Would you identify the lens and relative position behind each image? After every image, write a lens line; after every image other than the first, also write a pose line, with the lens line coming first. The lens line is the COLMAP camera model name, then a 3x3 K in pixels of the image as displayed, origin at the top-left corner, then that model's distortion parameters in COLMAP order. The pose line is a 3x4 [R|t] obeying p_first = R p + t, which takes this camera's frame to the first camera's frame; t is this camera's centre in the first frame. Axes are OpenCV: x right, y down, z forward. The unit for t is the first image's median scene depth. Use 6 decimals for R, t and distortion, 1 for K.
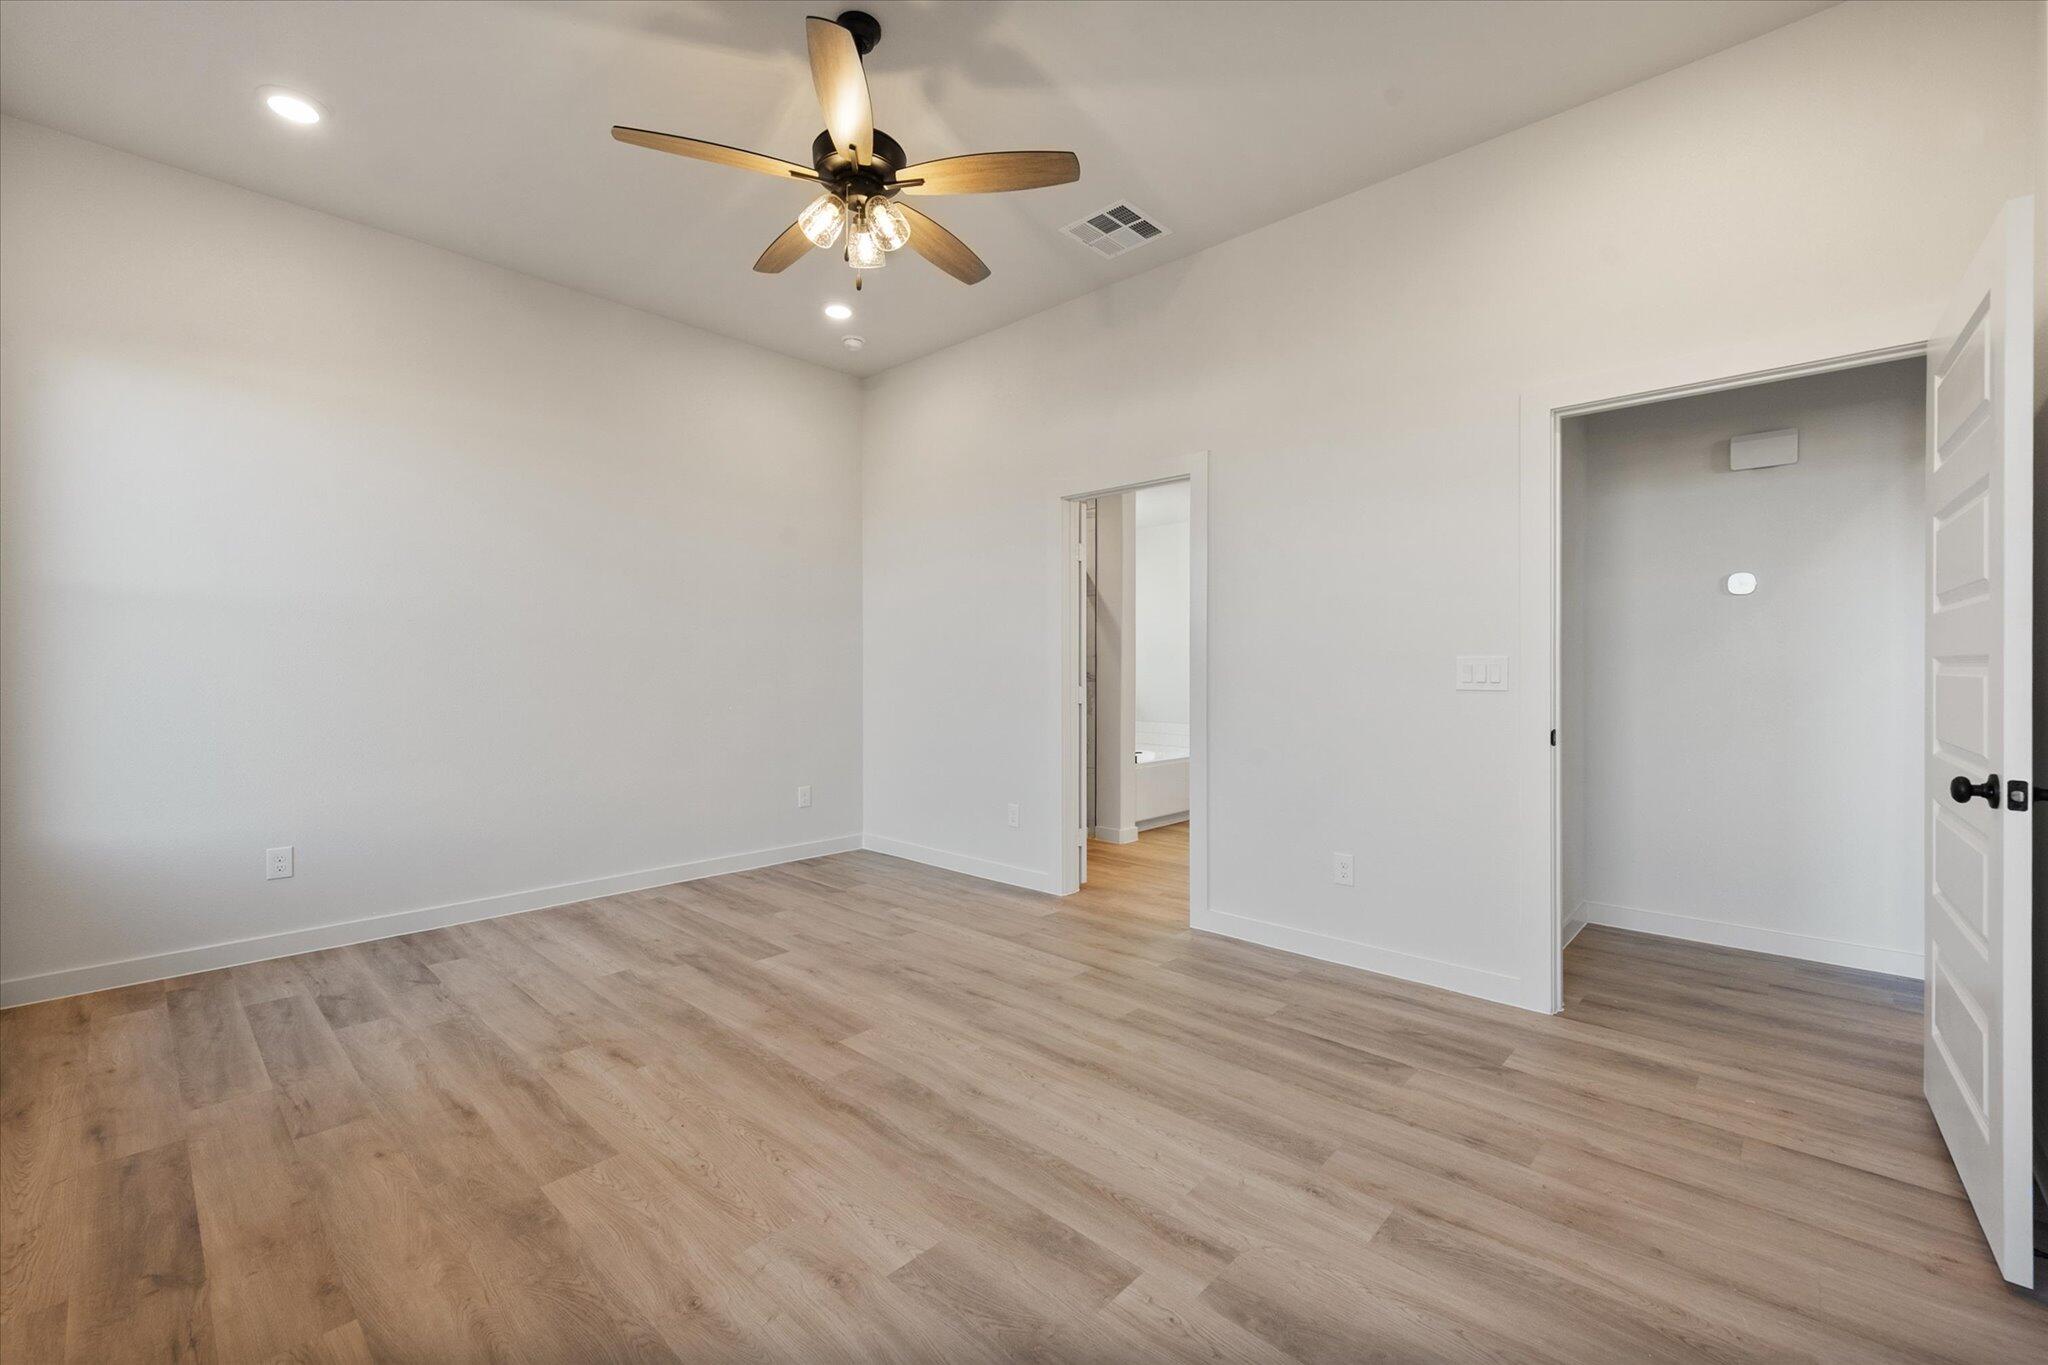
lens RADIAL K [[845.8, 0, 1024.0], [0, 845.8, 682.5], [0, 0, 1]] dist [0.002008, 0.000154]
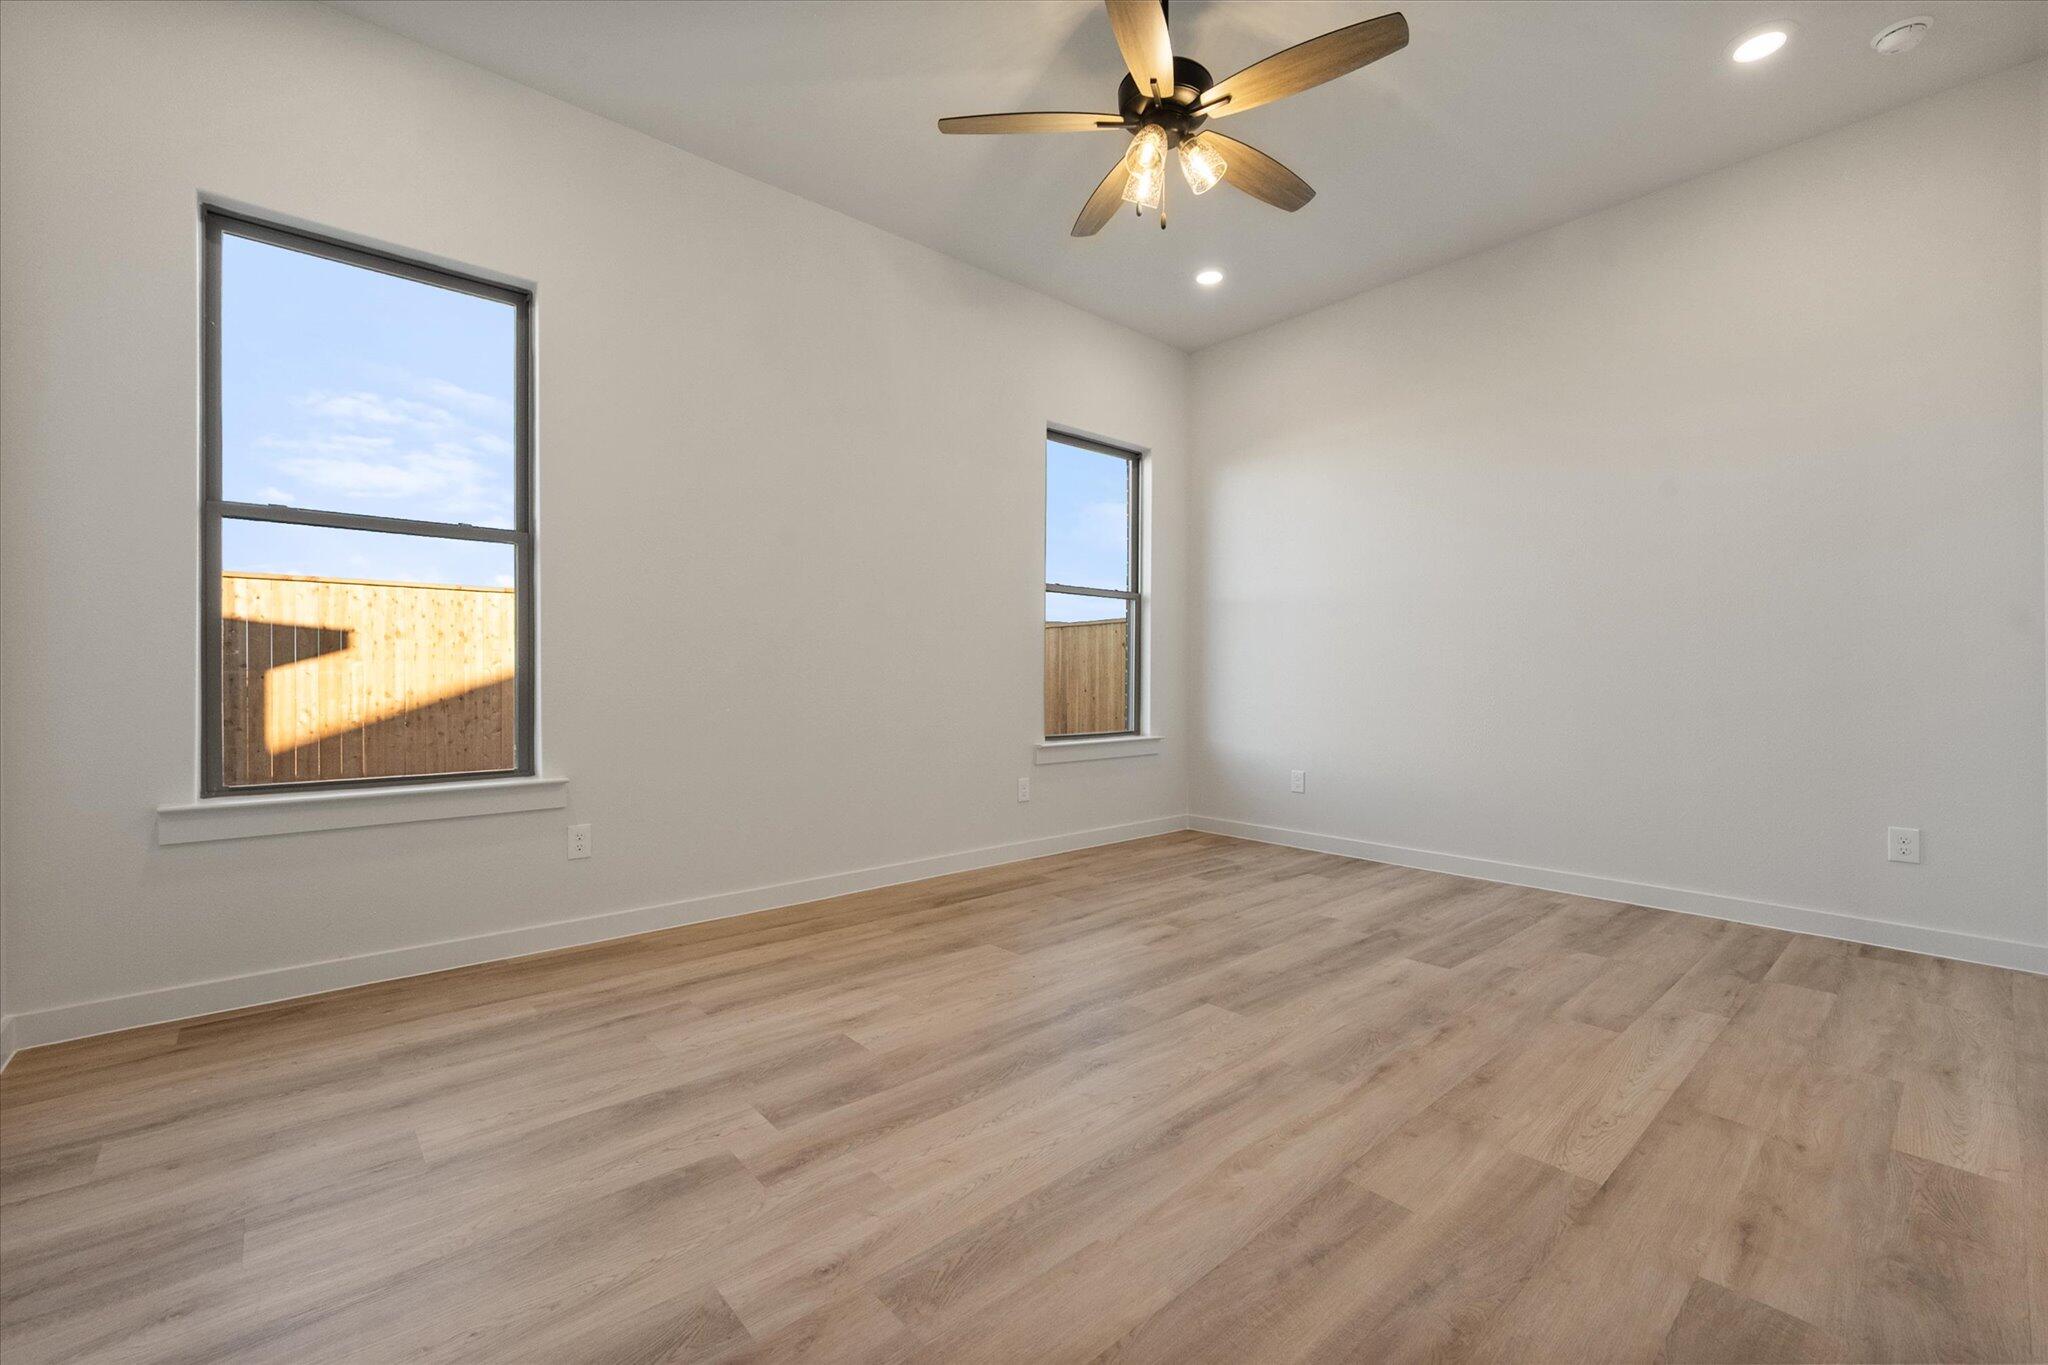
lens RADIAL K [[845.8, 0, 1024.0], [0, 845.8, 682.5], [0, 0, 1]] dist [0.002008, 0.000154]
pose [[-0.092094, 0.007468, -0.995722, 0.714650], [-0.017902, 0.999798, 0.009154, 0.052613], [0.995589, 0.018668, -0.091942, 0.829129]]
